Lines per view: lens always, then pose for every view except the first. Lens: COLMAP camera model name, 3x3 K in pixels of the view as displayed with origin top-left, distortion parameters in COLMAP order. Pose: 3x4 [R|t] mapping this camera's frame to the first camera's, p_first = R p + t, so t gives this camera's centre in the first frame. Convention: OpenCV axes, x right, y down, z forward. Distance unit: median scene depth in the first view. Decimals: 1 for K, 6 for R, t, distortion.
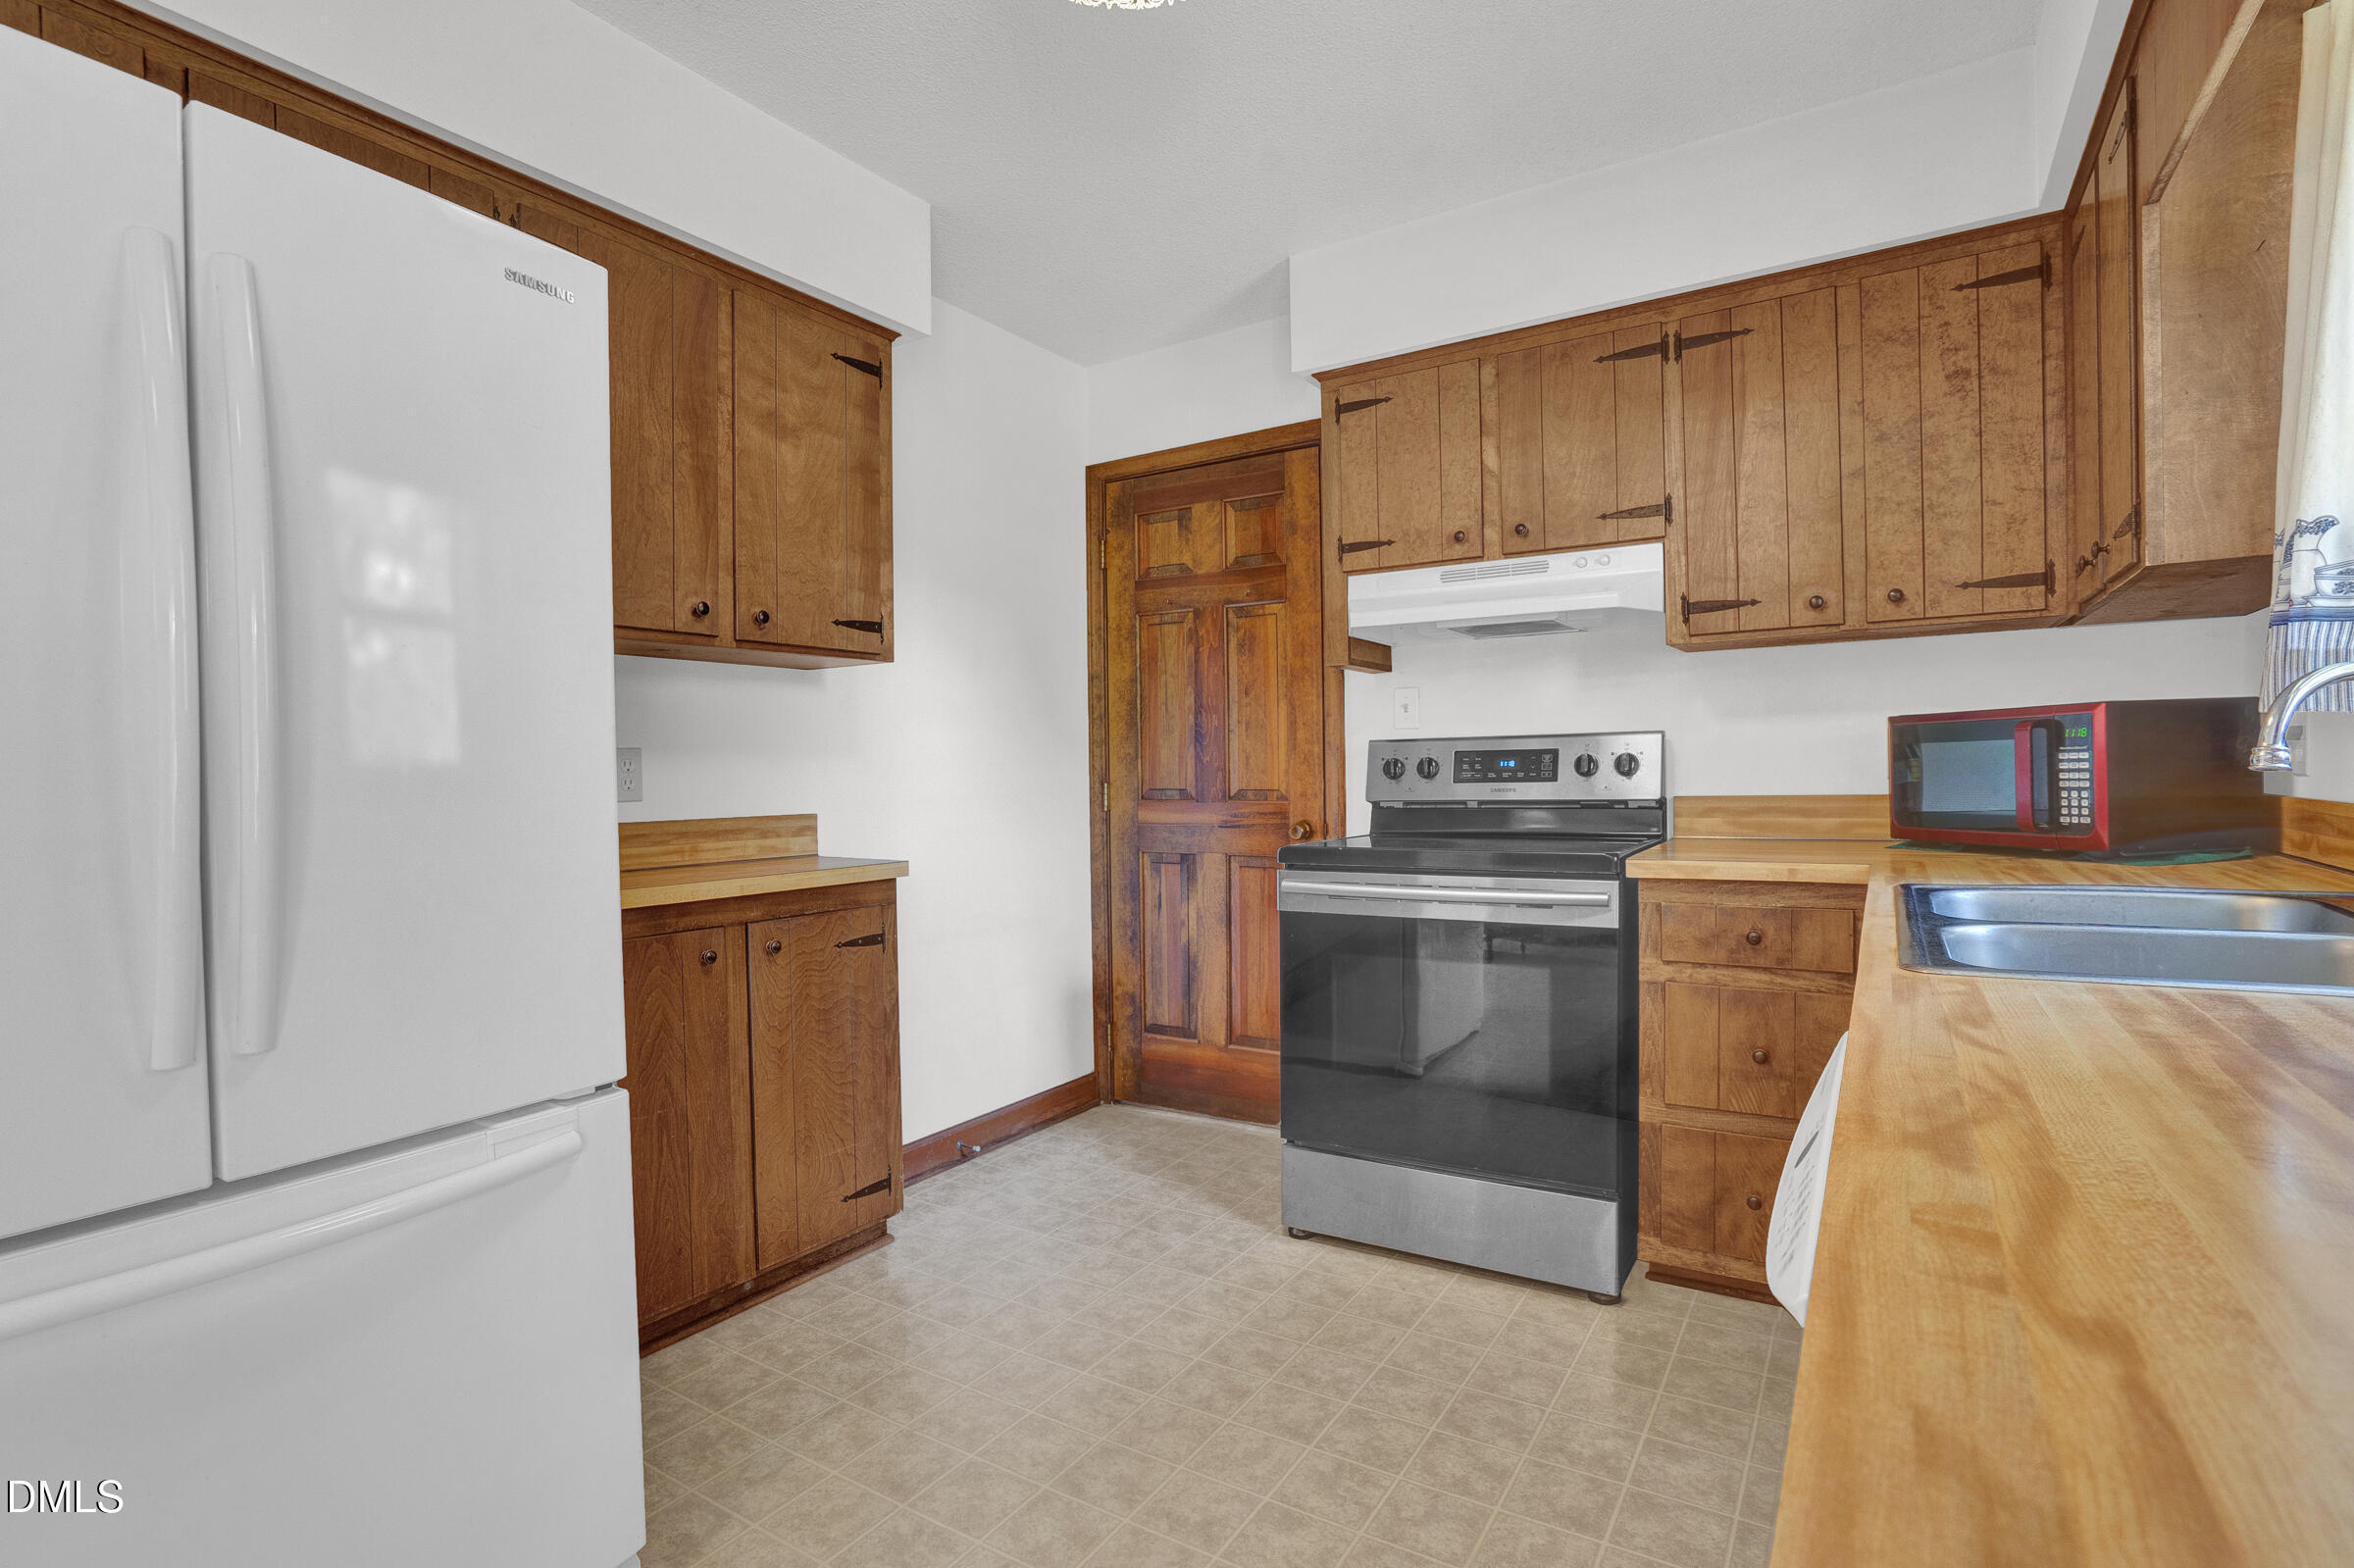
lens RADIAL K [[1130.7, 0, 1067.4], [0, 1130.7, 795.1], [0, 0, 1]] dist [-0.045137, 0.016355]
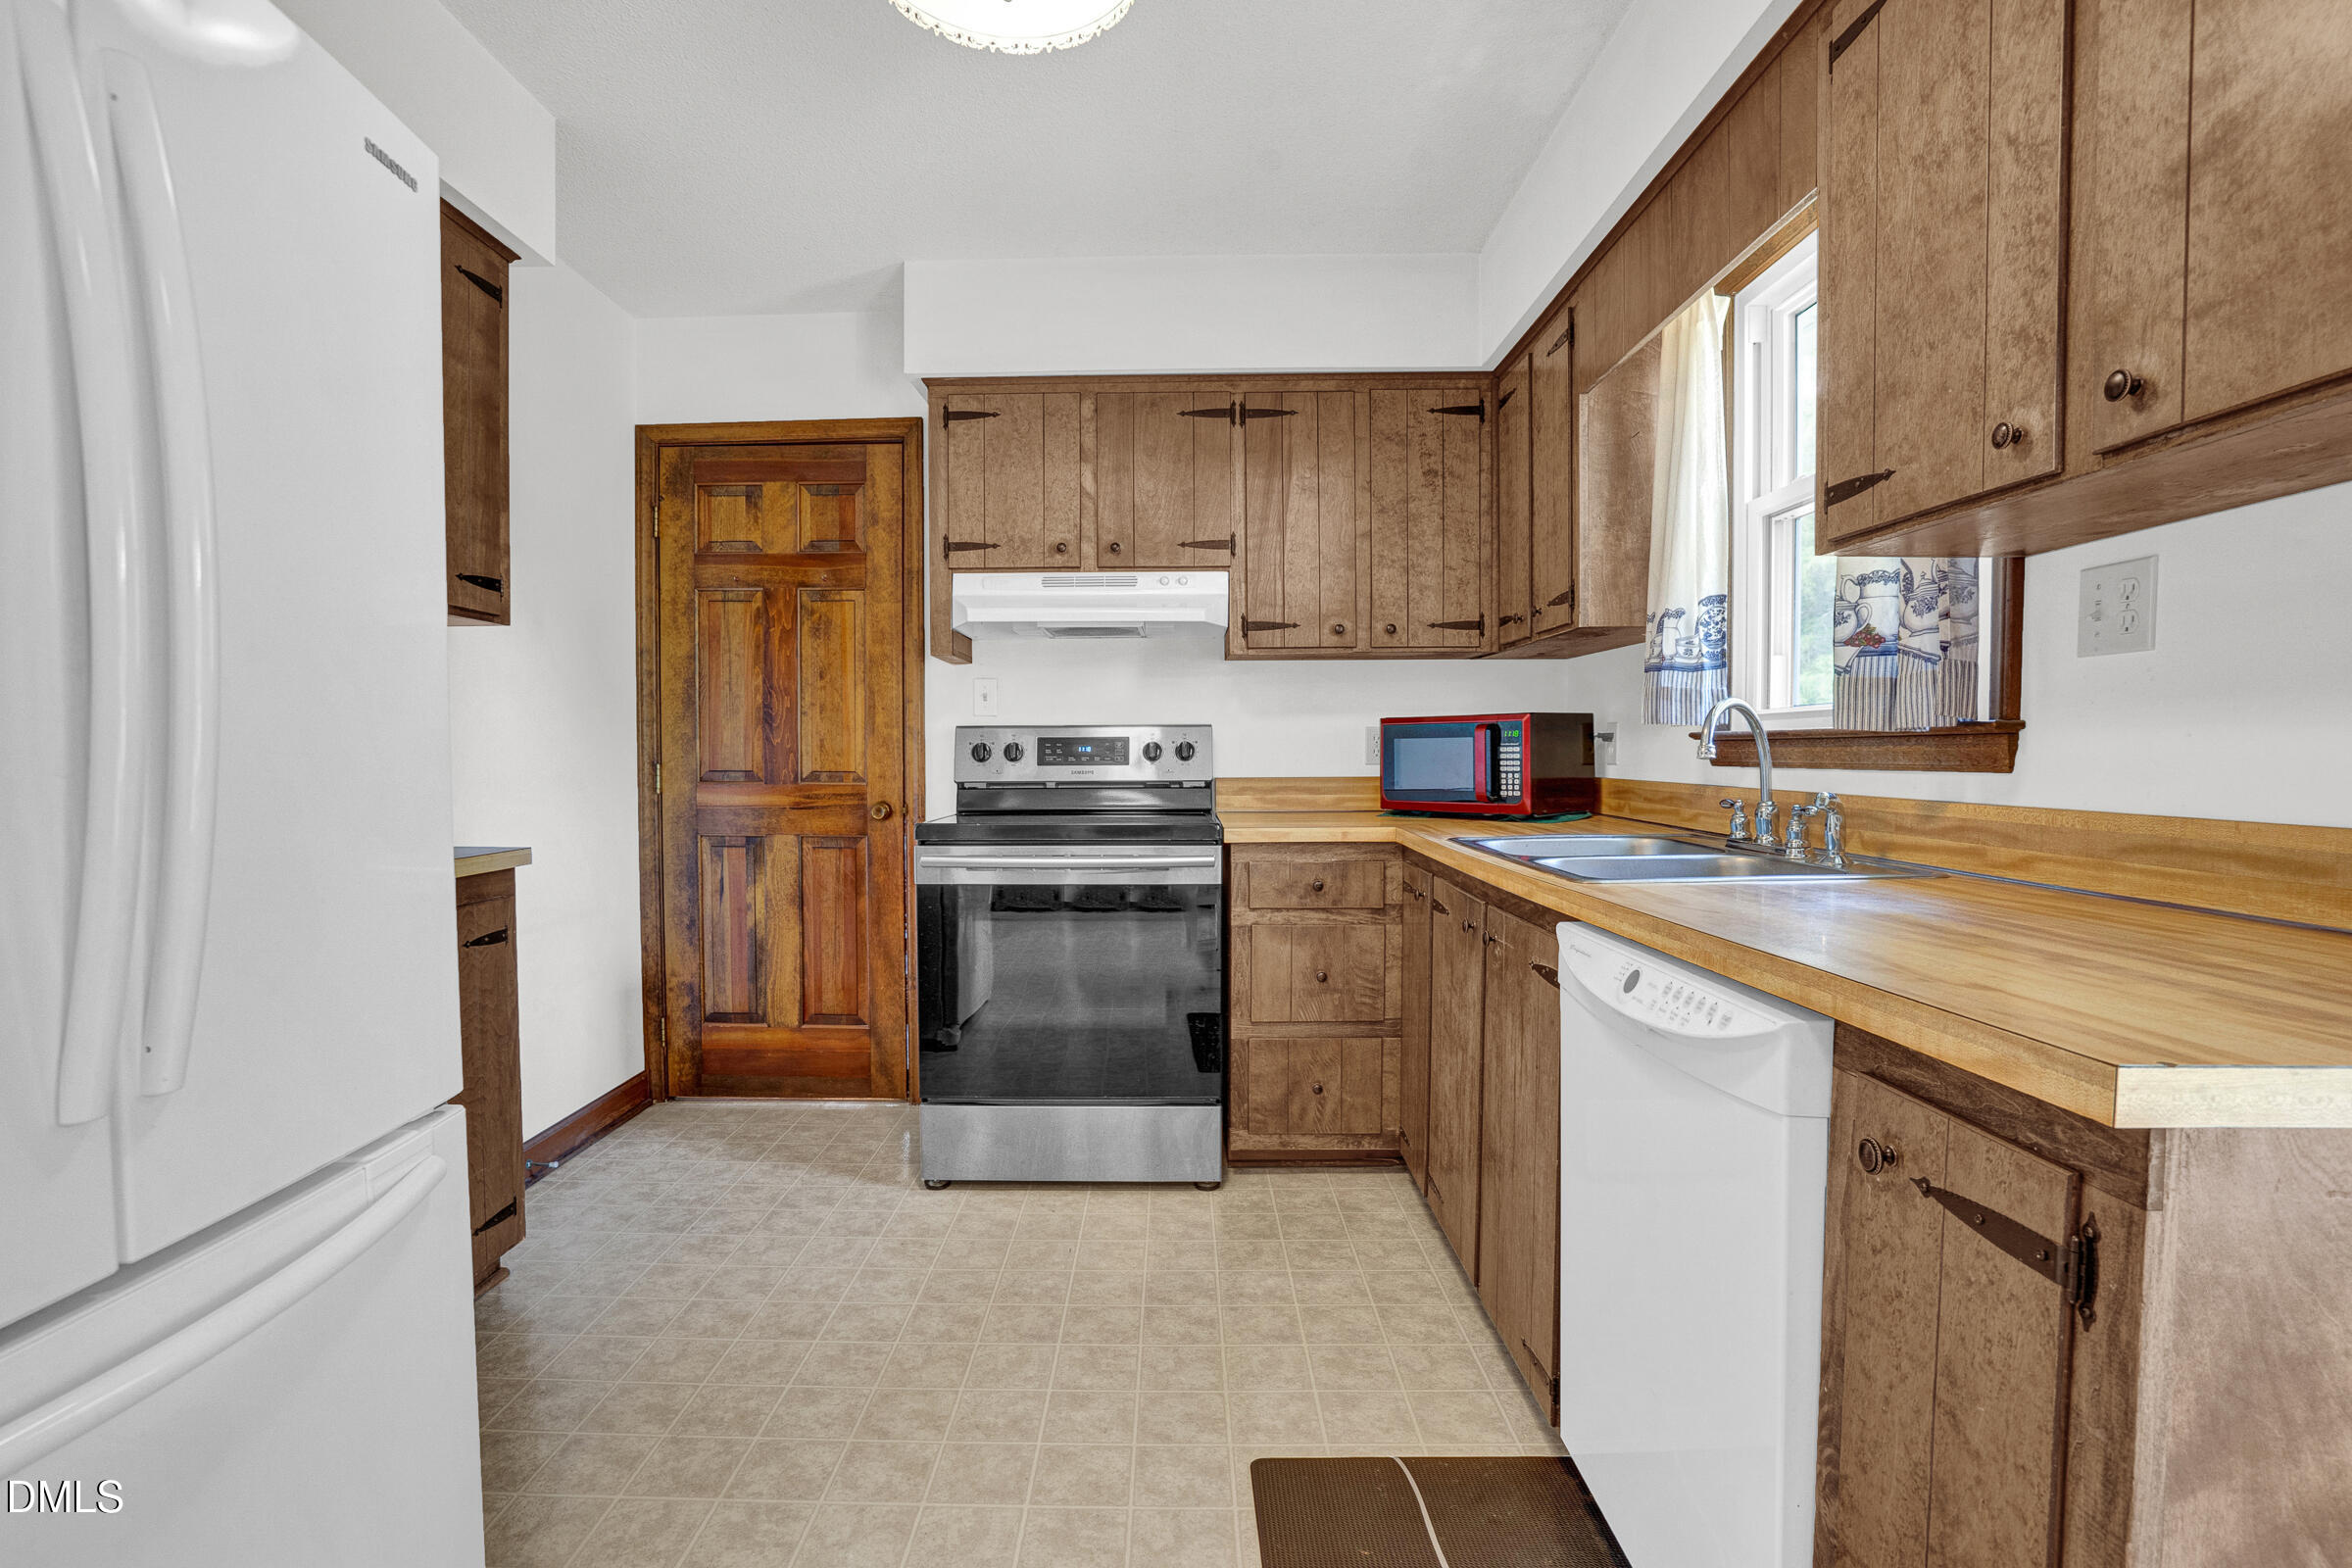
lens RADIAL K [[1129.9, 0, 1120.0], [0, 1129.9, 794.7], [0, 0, 1]] dist [-0.045137, 0.016355]
pose [[0.854309, -0.005364, 0.519737, -0.212385], [-0.001502, 0.999917, 0.012788, 0.004106], [-0.519763, -0.011706, 0.854230, -0.004664]]
